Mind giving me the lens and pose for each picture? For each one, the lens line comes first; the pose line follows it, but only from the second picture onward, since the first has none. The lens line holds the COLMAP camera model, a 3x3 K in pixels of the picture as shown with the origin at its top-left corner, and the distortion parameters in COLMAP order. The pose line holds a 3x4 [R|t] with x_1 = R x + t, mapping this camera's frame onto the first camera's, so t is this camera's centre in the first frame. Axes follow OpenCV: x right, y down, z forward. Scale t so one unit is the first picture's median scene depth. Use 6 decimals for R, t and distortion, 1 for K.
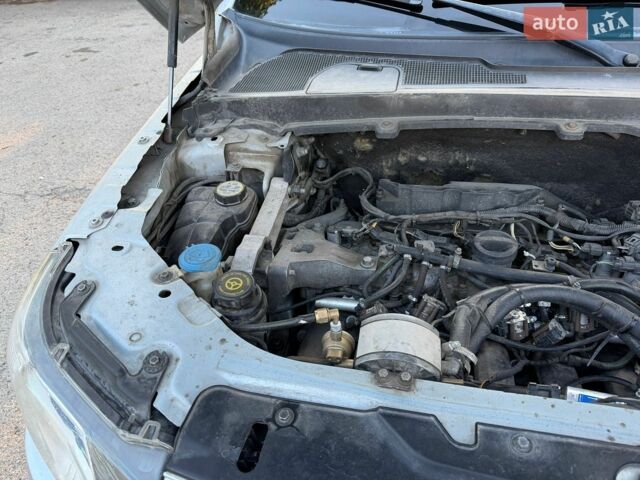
lens RADIAL K [[493.8, 0, 320.0], [0, 493.8, 240.0], [0, 0, 1]] dist [0.118190, -0.194742]
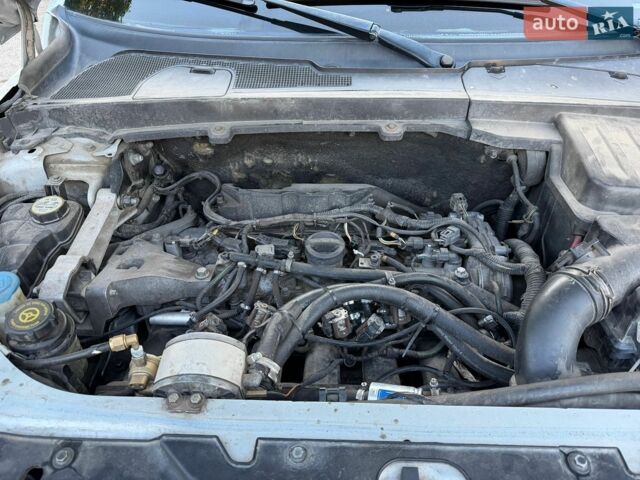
lens RADIAL K [[493.8, 0, 320.0], [0, 493.8, 240.0], [0, 0, 1]] dist [0.118190, -0.194742]
pose [[0.983737, -0.073231, 0.164008, 0.165627], [0.069941, 0.997219, 0.025755, -0.028500], [-0.165438, -0.013865, 0.986123, -0.006473]]
